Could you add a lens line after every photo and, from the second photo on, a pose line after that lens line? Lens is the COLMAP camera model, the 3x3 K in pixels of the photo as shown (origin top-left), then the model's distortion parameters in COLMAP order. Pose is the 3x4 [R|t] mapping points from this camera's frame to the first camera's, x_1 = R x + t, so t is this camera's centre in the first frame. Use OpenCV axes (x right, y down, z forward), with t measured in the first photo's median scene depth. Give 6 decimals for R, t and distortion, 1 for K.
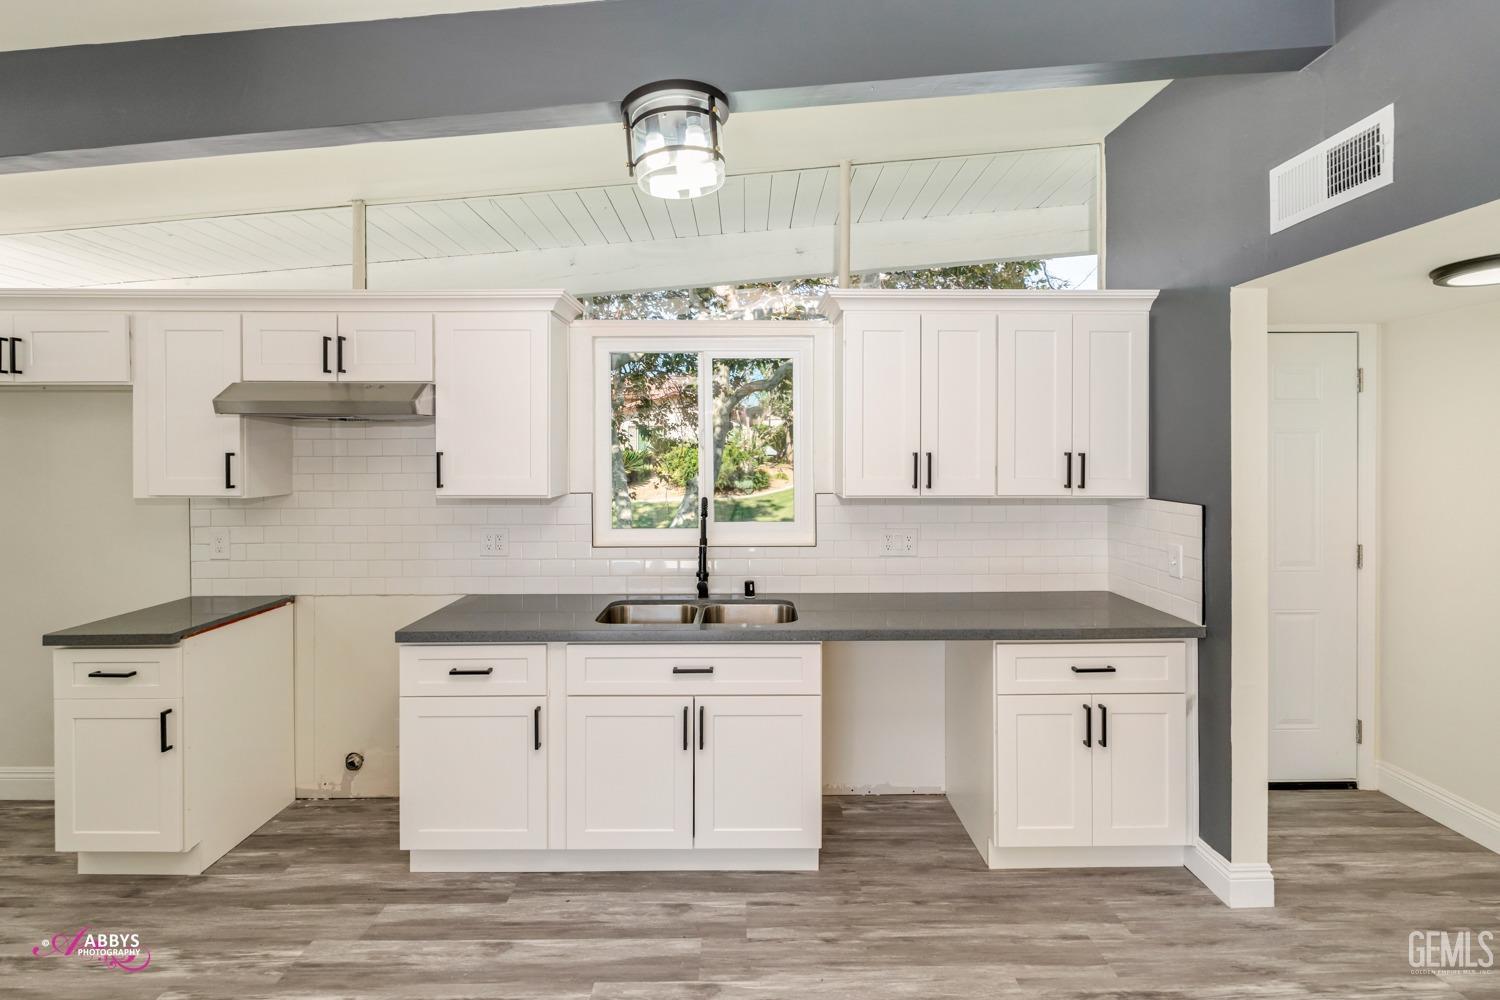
lens RADIAL K [[698.6, 0, 740.9], [0, 698.6, 460.9], [0, 0, 1]] dist [-0.002715, -0.000156]
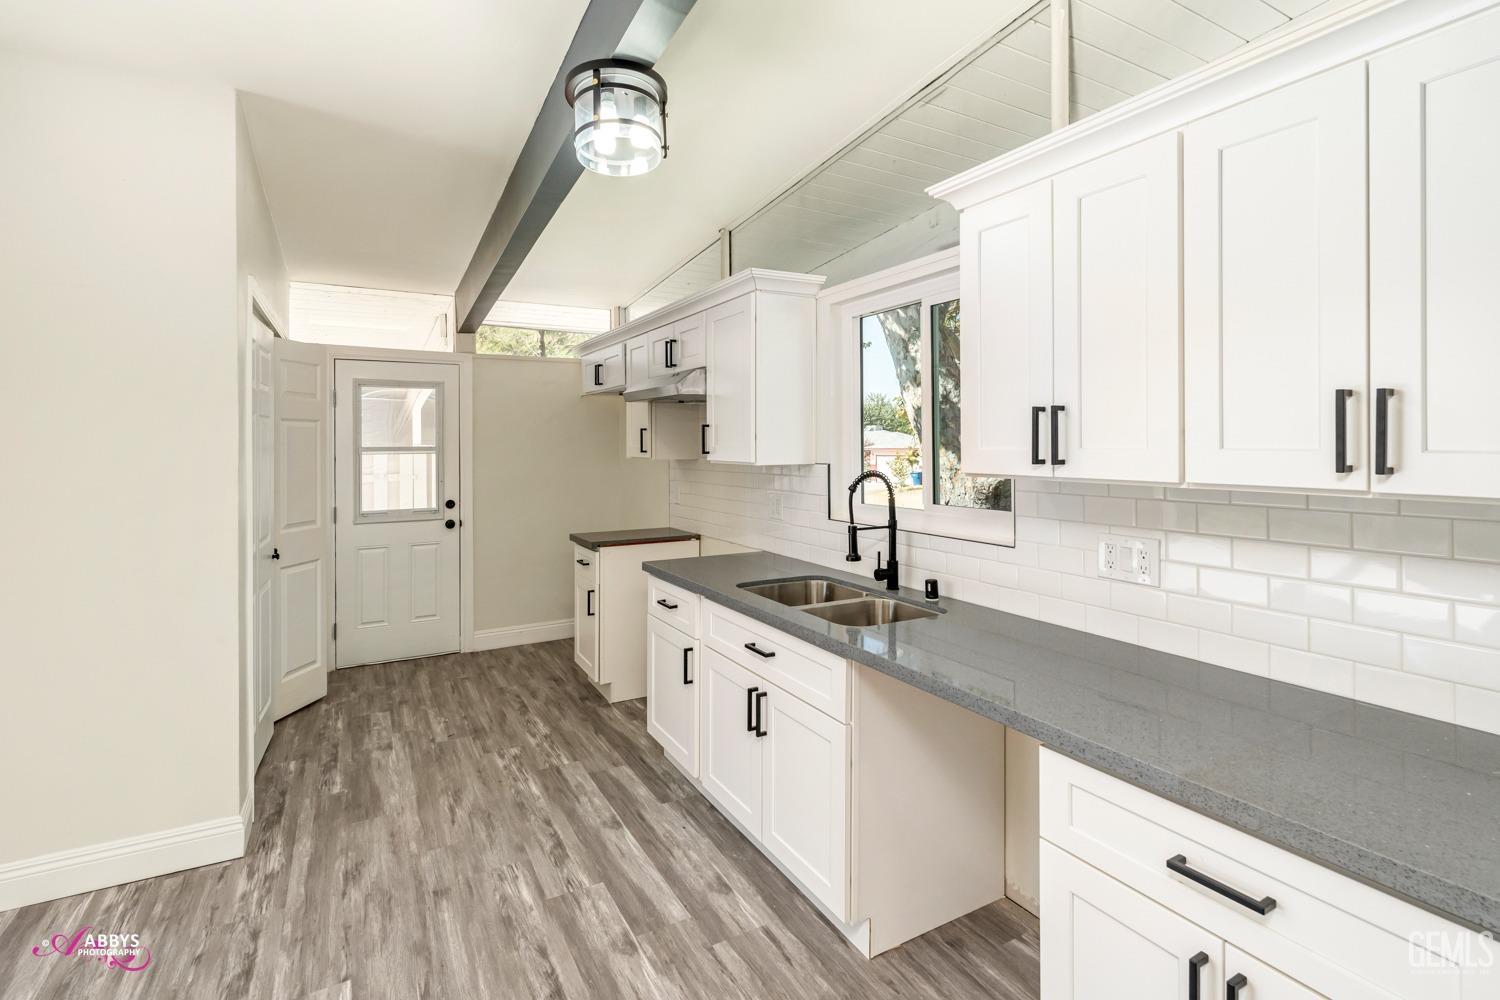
lens RADIAL K [[702.3, 0, 747.8], [0, 702.3, 448.3], [0, 0, 1]] dist [-0.003630, -0.000669]
pose [[0.486148, 0.005438, -0.873860, 0.720039], [-0.007693, 0.999969, 0.001943, 0.027860], [0.873843, 0.005778, 0.486175, 0.514767]]
